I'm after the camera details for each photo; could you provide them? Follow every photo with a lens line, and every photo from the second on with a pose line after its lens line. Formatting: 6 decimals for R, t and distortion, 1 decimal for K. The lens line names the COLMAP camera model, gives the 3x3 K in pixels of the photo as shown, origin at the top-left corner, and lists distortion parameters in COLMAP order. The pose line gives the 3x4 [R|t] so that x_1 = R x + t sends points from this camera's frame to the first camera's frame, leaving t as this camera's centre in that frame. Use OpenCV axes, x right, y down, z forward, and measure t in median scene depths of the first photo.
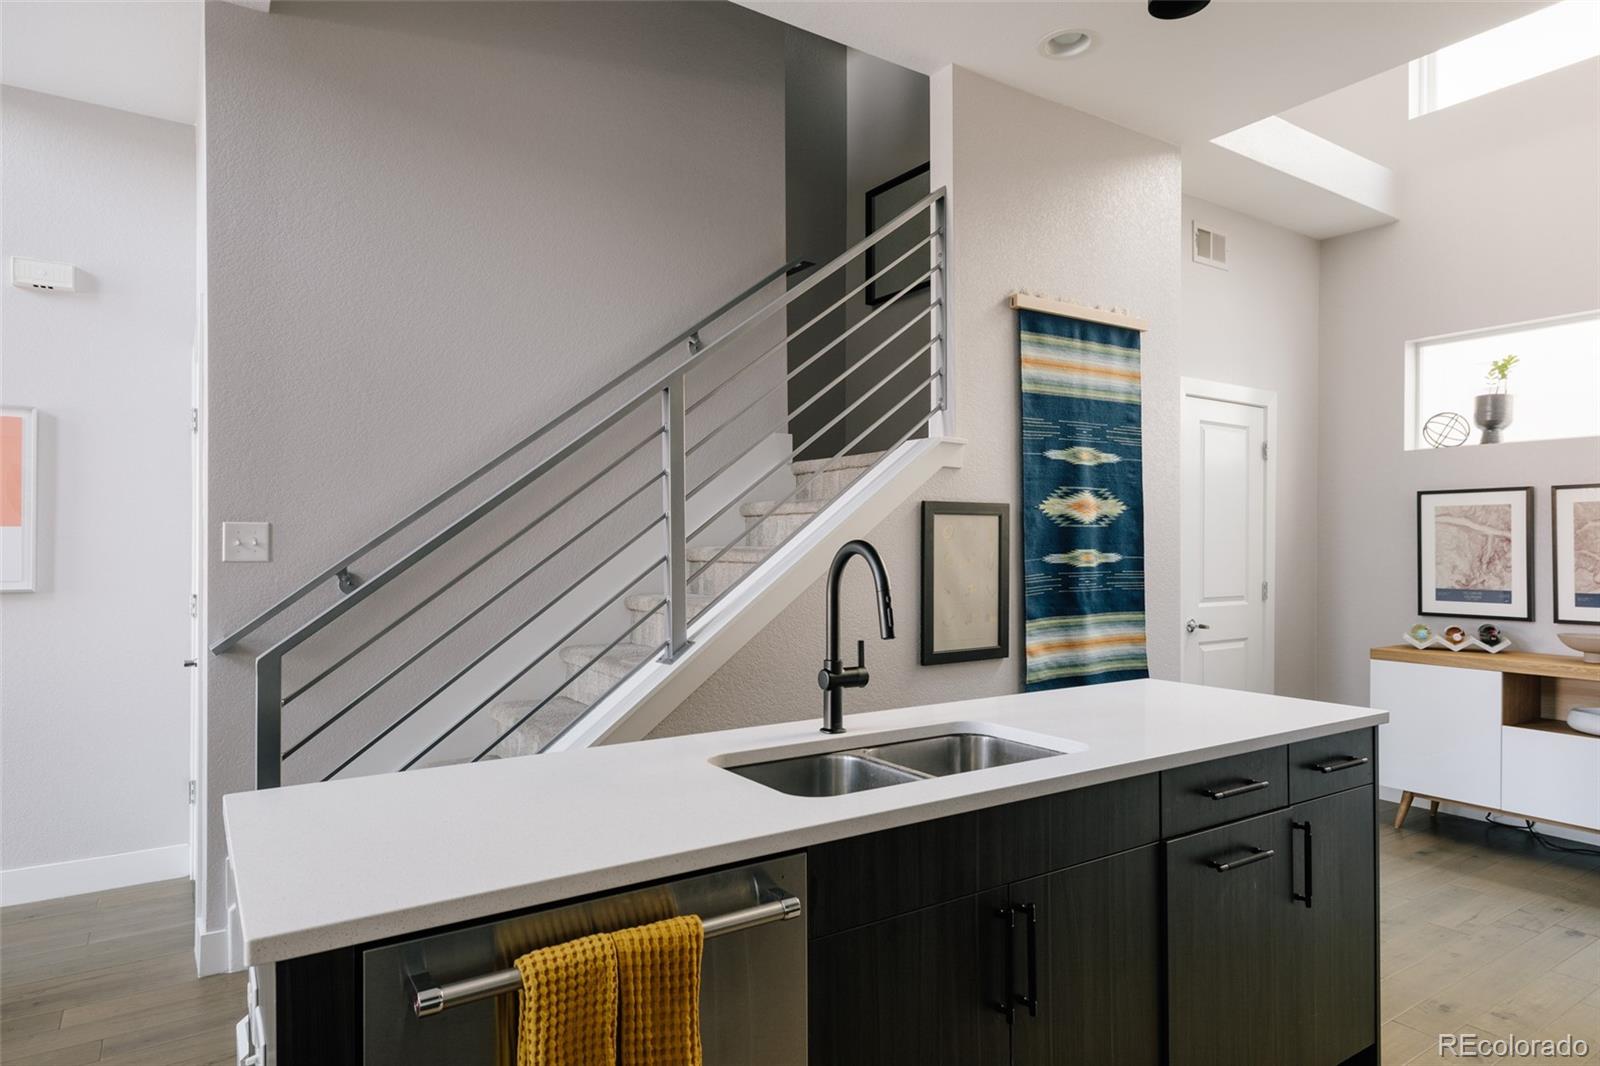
lens RADIAL K [[926.6, 0, 802.5], [0, 926.6, 546.9], [0, 0, 1]] dist [0.001423, -0.001004]
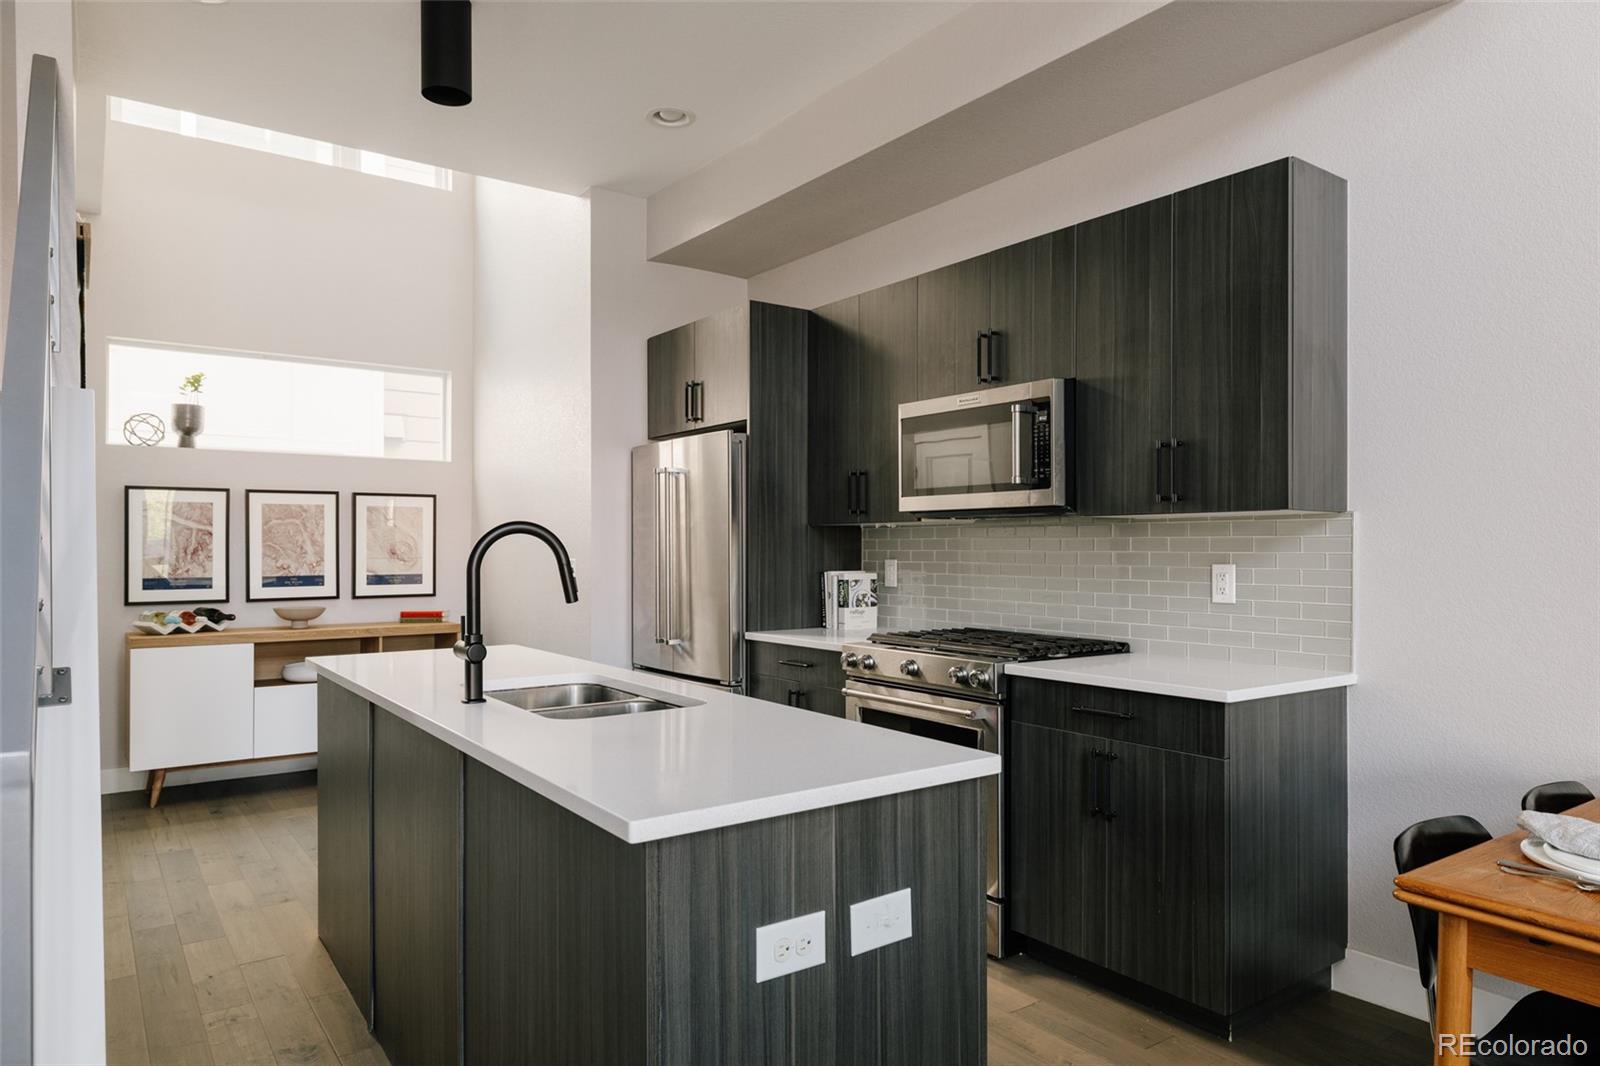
lens RADIAL K [[1002.9, 0, 802.7], [0, 1002.9, 540.1], [0, 0, 1]] dist [0.006490, 0.000148]
pose [[-0.032756, 0.007101, 0.999438, -0.618894], [0.001215, 0.999974, -0.007065, 0.012705], [-0.999463, 0.000983, -0.032763, 0.363738]]
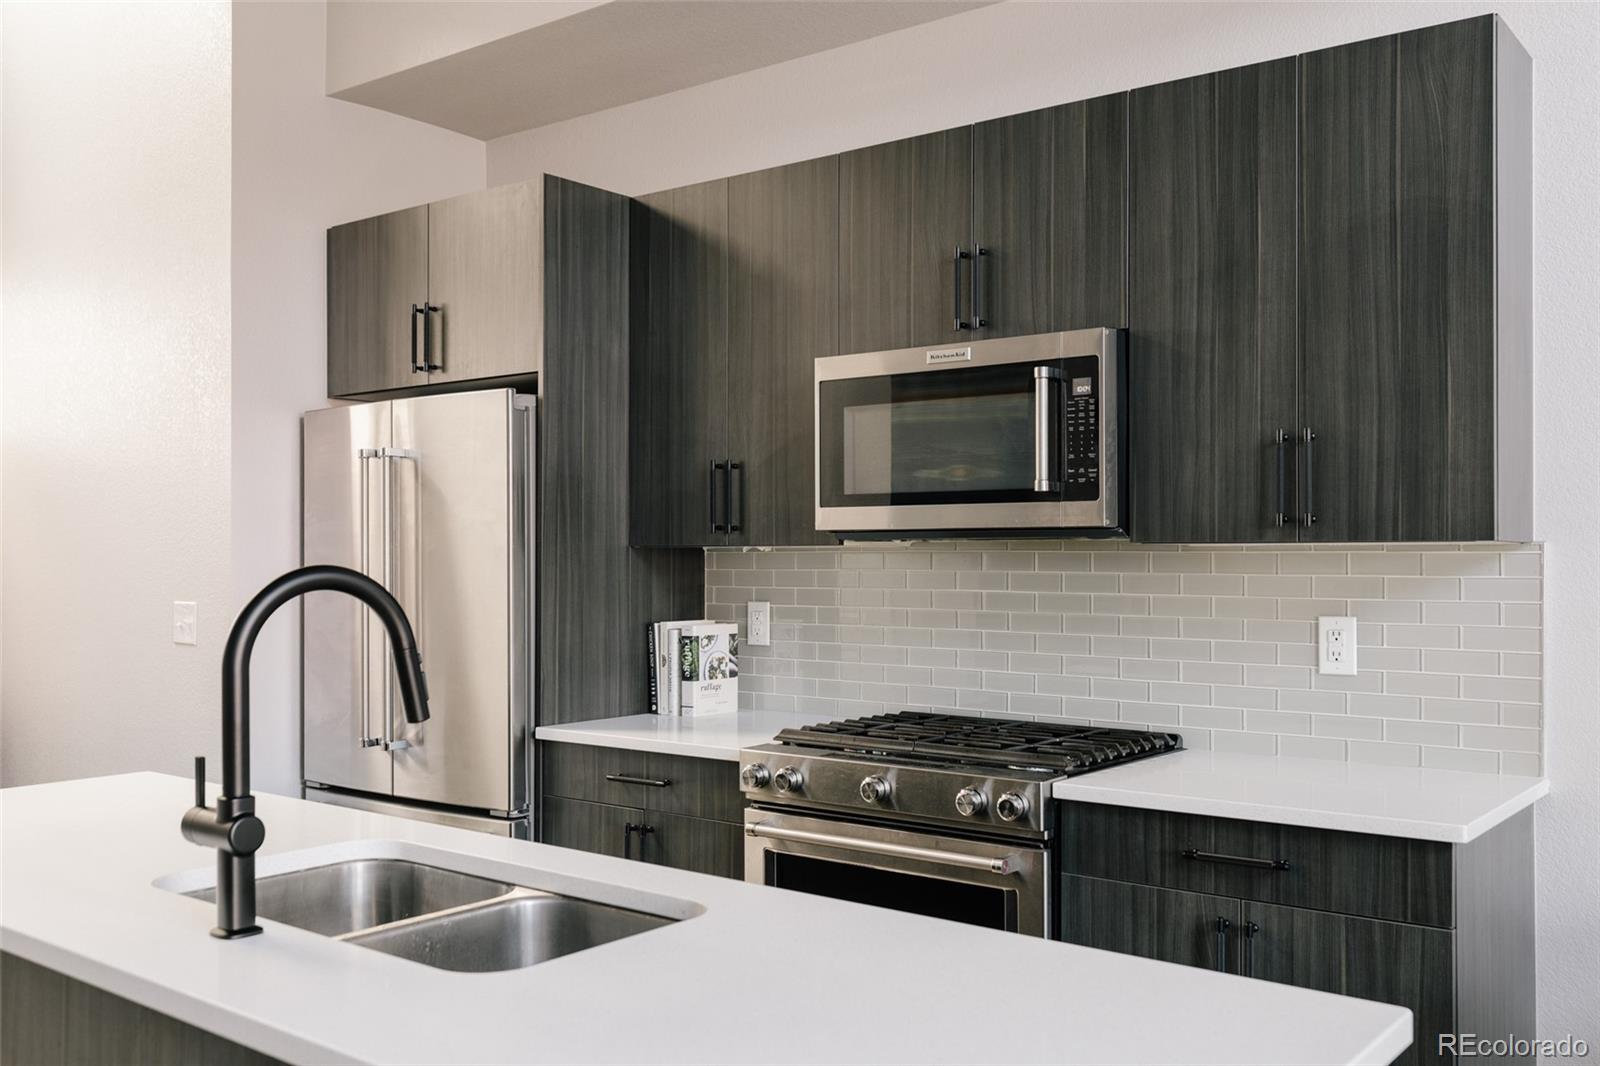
lens RADIAL K [[1433.1, 0, 800.4], [0, 1433.1, 534.6], [0, 0, 1]] dist [0.007470, -0.000220]
pose [[-0.304323, 0.013931, 0.952467, -0.460797], [0.001050, 0.999897, -0.014289, -0.007762], [-0.952568, -0.003348, -0.304306, 0.518860]]
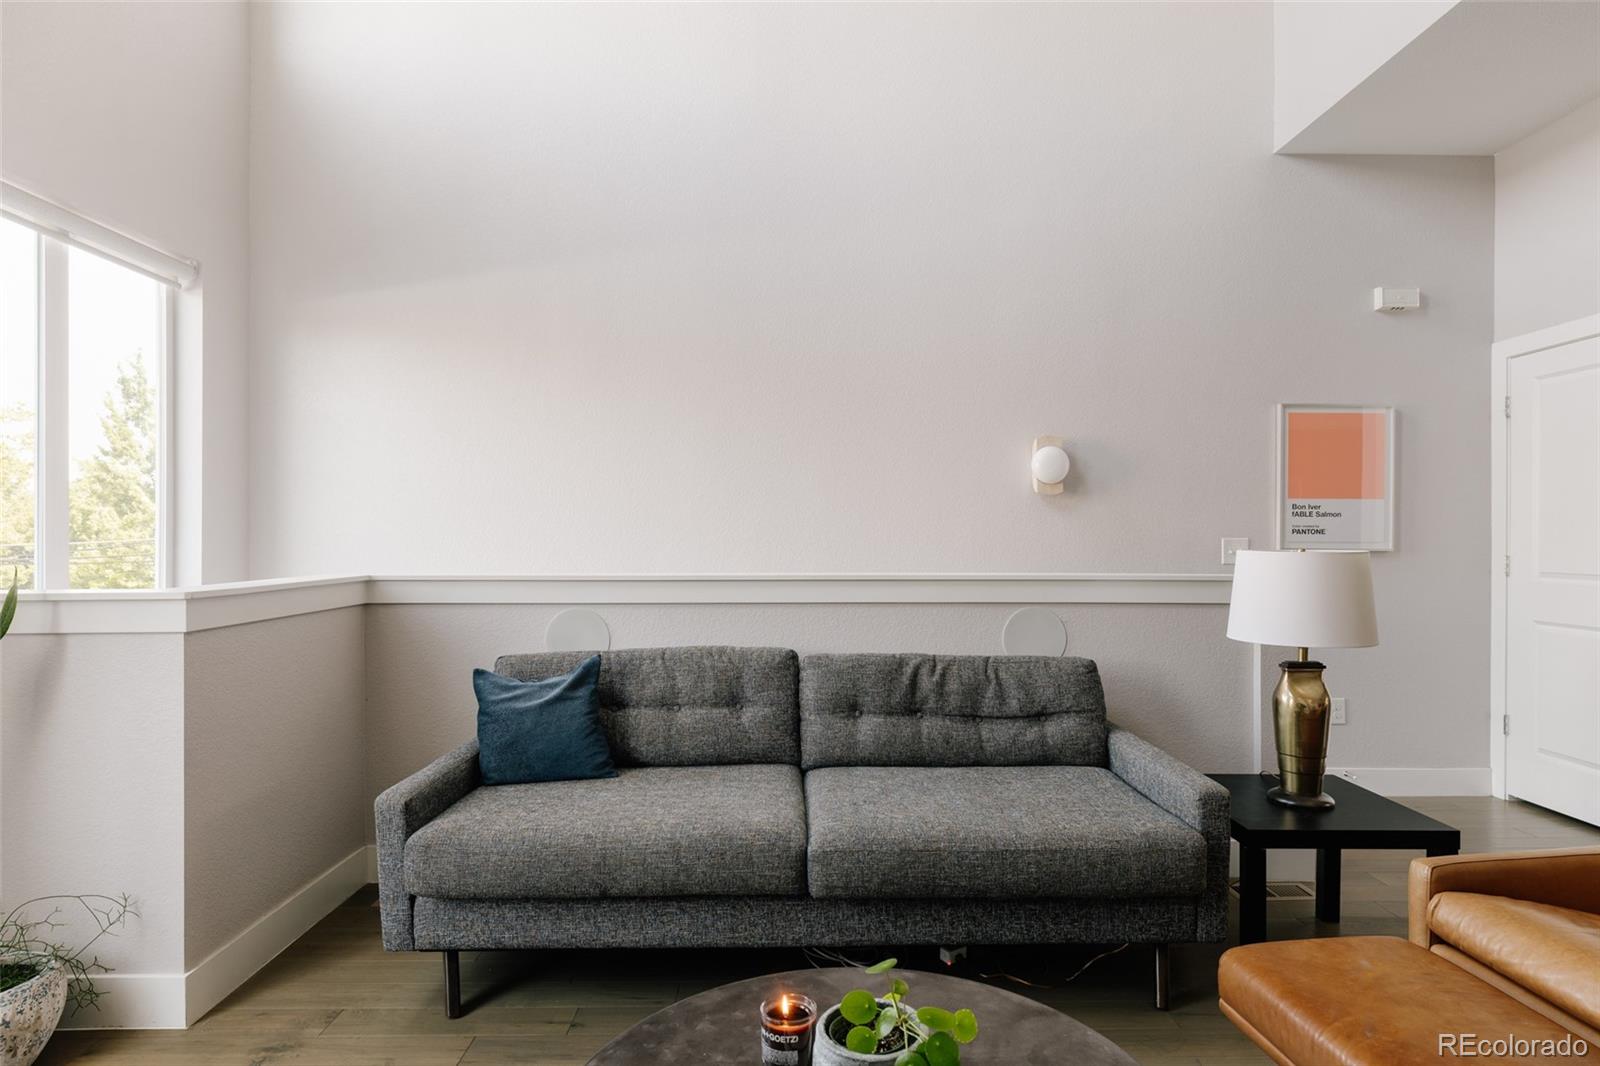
lens RADIAL K [[902.1, 0, 843.0], [0, 902.1, 538.5], [0, 0, 1]] dist [-0.001493, 0.000545]
pose [[0.843324, -0.000240, -0.537406, -0.765311], [-0.000513, 0.999999, -0.001253, 0.030523], [0.537406, 0.001332, 0.843323, -0.411080]]
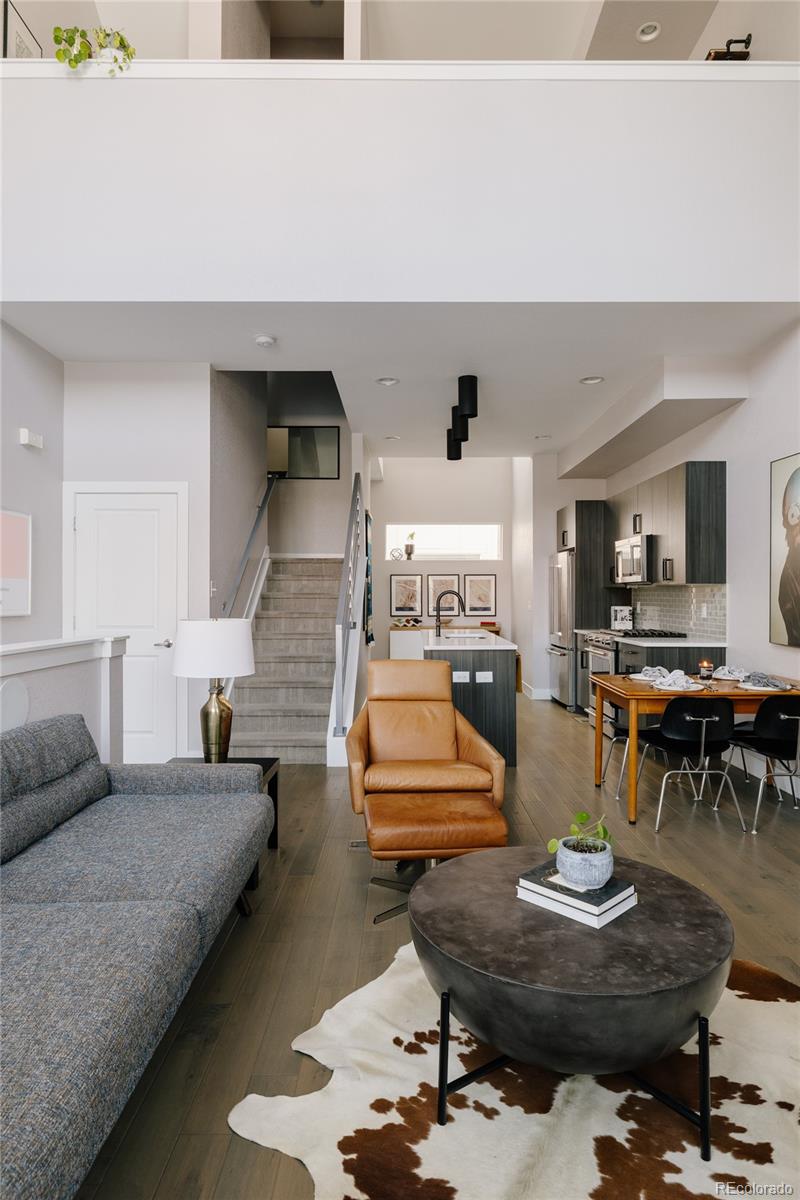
lens RADIAL K [[676.6, 0, 402.9], [0, 676.6, 592.9], [0, 0, 1]] dist [-0.001493, 0.000545]
pose [[0.564337, 0.002335, 0.825541, -1.410151], [0.001412, 0.999992, -0.003794, 0.009156], [-0.825543, 0.003307, 0.564329, -0.322263]]
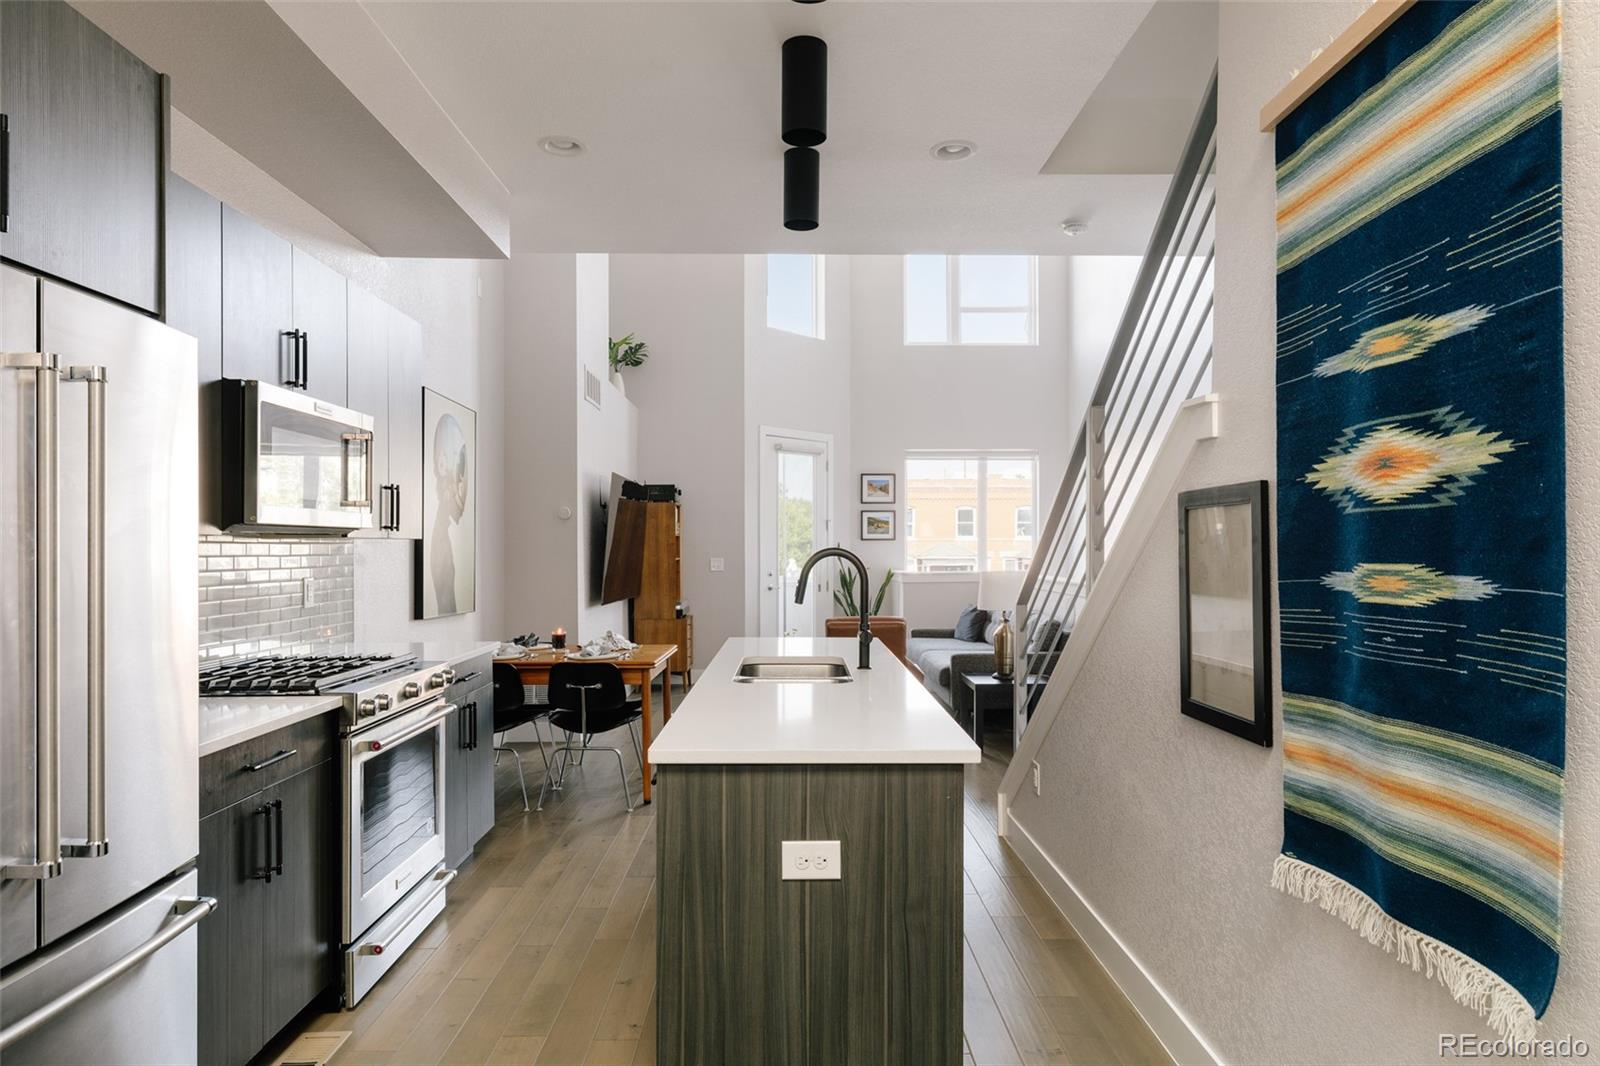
lens RADIAL K [[926.6, 0, 802.5], [0, 926.6, 546.9], [0, 0, 1]] dist [0.001423, -0.001004]
pose [[-0.542335, 0.001912, -0.840160, 0.790248], [0.002002, 0.999998, 0.000983, -0.005660], [0.840160, -0.001149, -0.542338, 0.978650]]
